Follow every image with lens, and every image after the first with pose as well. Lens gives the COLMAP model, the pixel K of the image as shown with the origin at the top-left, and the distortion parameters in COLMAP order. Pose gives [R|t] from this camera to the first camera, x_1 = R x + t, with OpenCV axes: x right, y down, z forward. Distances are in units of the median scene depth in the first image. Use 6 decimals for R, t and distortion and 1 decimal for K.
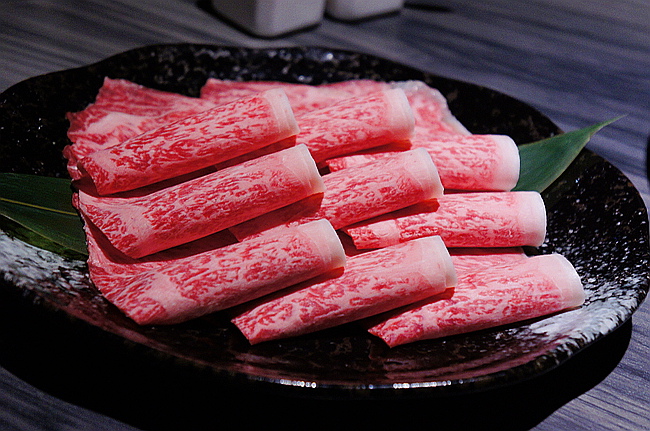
lens RADIAL K [[1699.8, 0, 325.0], [0, 1699.8, 215.5], [0, 0, 1]] dist [0.117663, -0.529357]
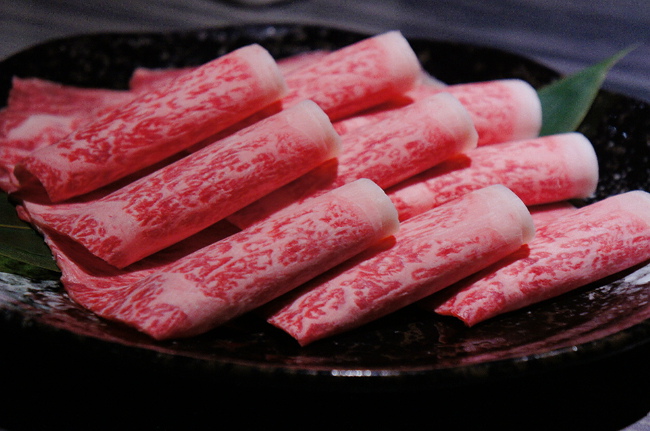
lens RADIAL K [[1699.8, 0, 325.0], [0, 1699.8, 215.5], [0, 0, 1]] dist [0.117663, -0.529357]
pose [[0.976767, -0.136206, 0.165452, -0.147730], [0.149415, 0.986284, -0.070142, 0.070918], [-0.153629, 0.093234, 0.983720, 0.226659]]
